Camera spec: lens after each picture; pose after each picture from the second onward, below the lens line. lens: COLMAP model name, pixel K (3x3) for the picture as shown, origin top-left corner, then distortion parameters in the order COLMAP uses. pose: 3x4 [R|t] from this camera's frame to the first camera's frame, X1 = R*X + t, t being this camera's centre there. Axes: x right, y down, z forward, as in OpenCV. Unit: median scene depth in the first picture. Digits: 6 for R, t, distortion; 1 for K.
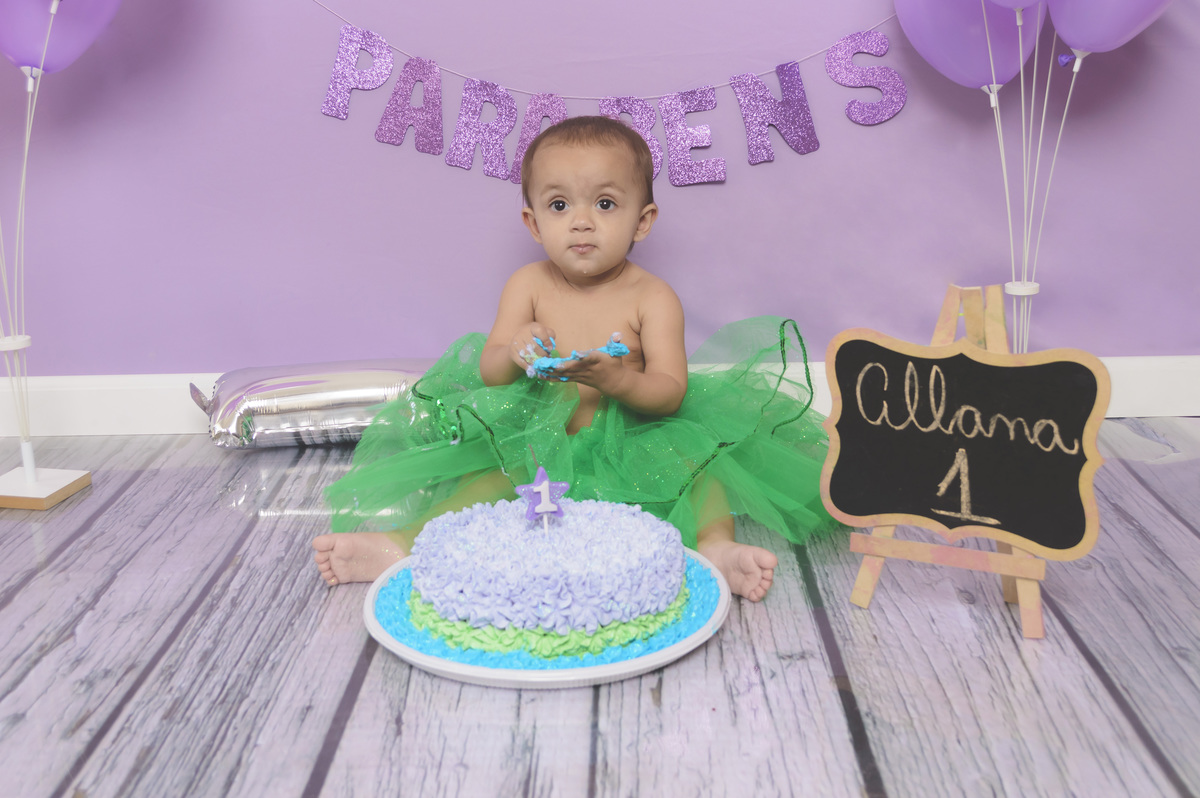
lens RADIAL K [[1446.8, 0, 607.0], [0, 1446.8, 394.0], [0, 0, 1]] dist [-0.046427, -0.007504]
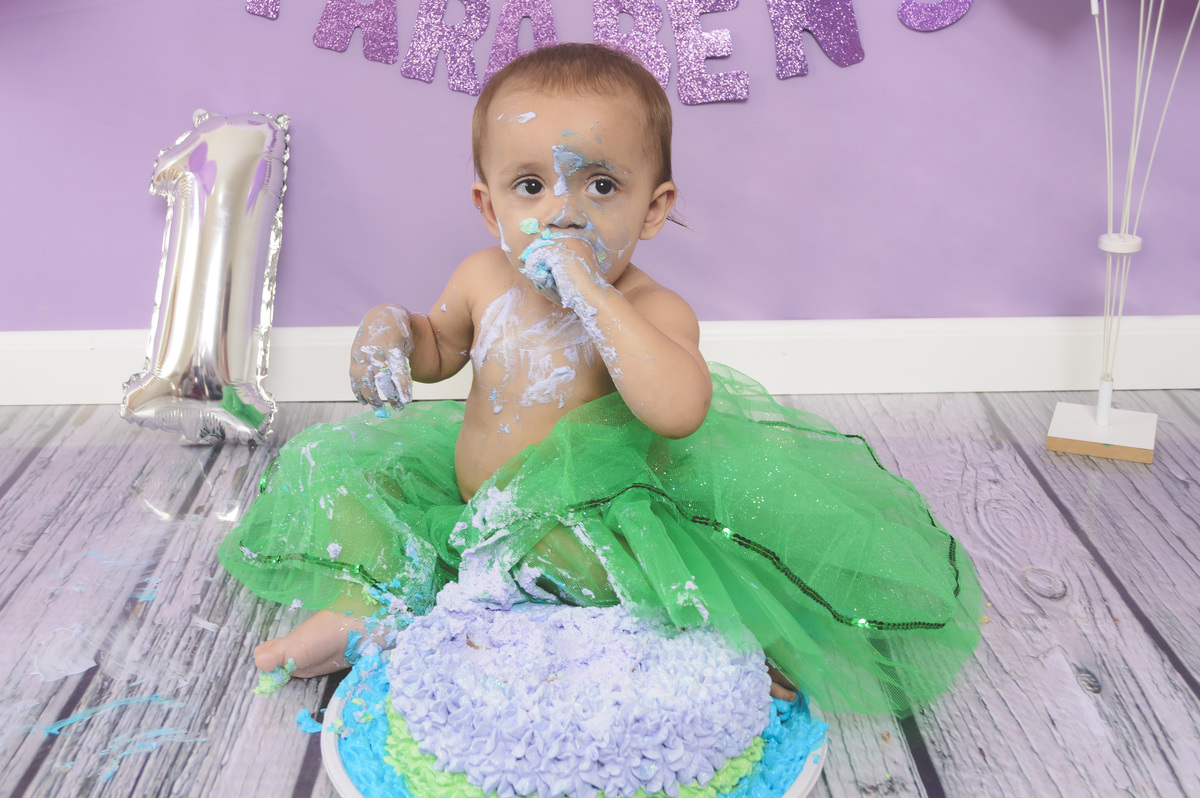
lens RADIAL K [[1433.2, 0, 581.1], [0, 1433.2, 373.7], [0, 0, 1]] dist [-0.052629, 0.005260]
pose [[0.999833, 0.002518, 0.018083, -0.037203], [-0.004042, 0.996392, 0.084778, -0.090179], [-0.017805, -0.084837, 0.996236, 0.278399]]
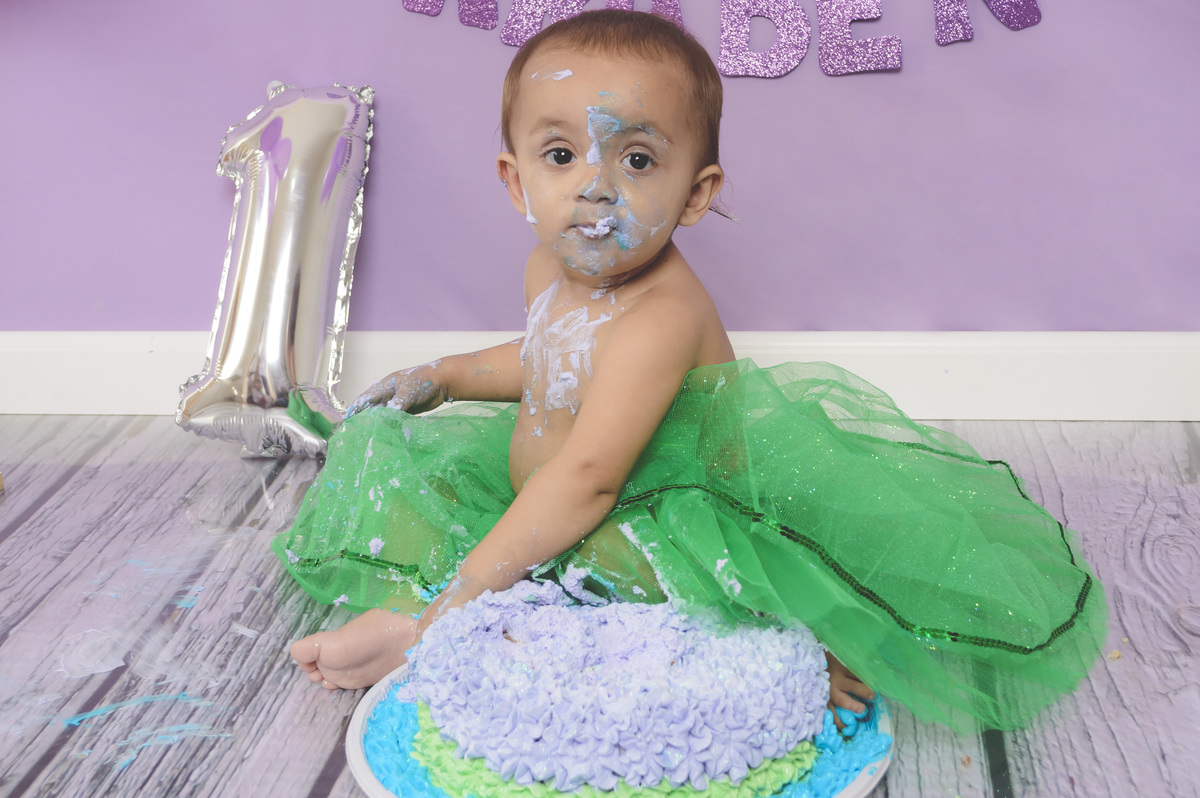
lens RADIAL K [[1927.1, 0, 601.9], [0, 1927.1, 384.7], [0, 0, 1]] dist [-0.034880, 0.063929]
pose [[0.994125, 0.020746, -0.106231, 0.059339], [-0.016077, 0.998875, 0.044622, -0.051834], [0.107037, -0.042652, 0.993340, 0.095578]]
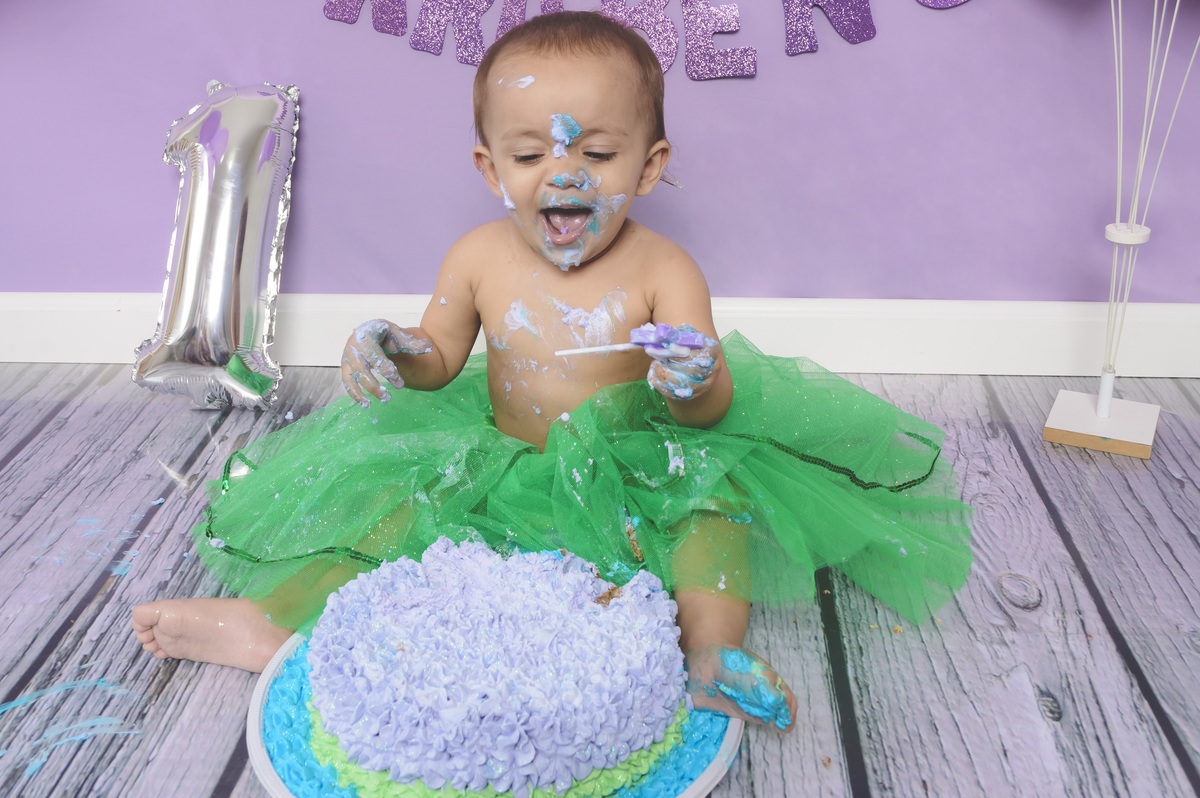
lens RADIAL K [[1279.0, 0, 594.5], [0, 1279.0, 398.5], [0, 0, 1]] dist [-0.073489, 0.016217]
pose [[0.998519, 0.029677, -0.045606, 0.044089], [-0.022076, 0.987037, 0.158966, -0.117921], [0.049732, -0.157723, 0.986230, 0.397546]]
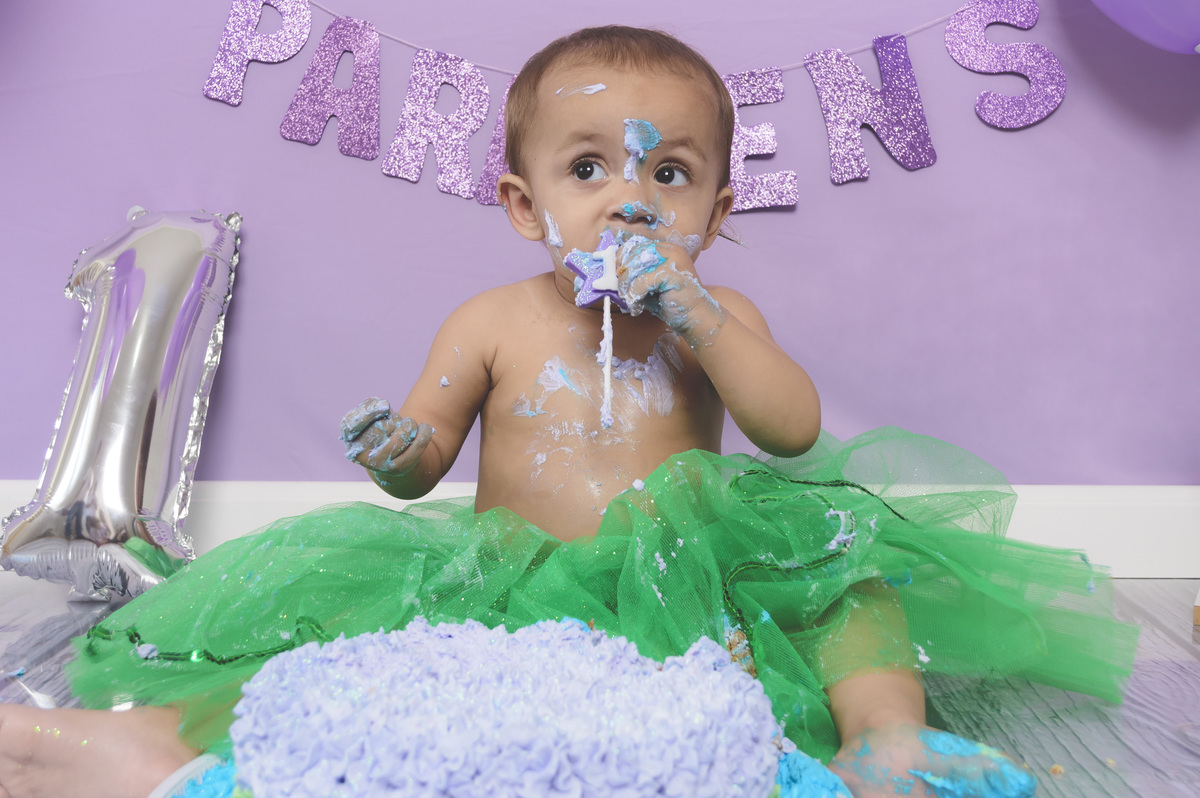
lens RADIAL K [[1525.3, 0, 601.8], [0, 1525.3, 405.8], [0, 0, 1]] dist [-0.030908, -0.019233]
pose [[0.999615, 0.023158, -0.015314, 0.007107], [-0.025347, 0.986291, -0.163057, 0.089125], [0.011328, 0.163383, 0.986498, 0.465668]]
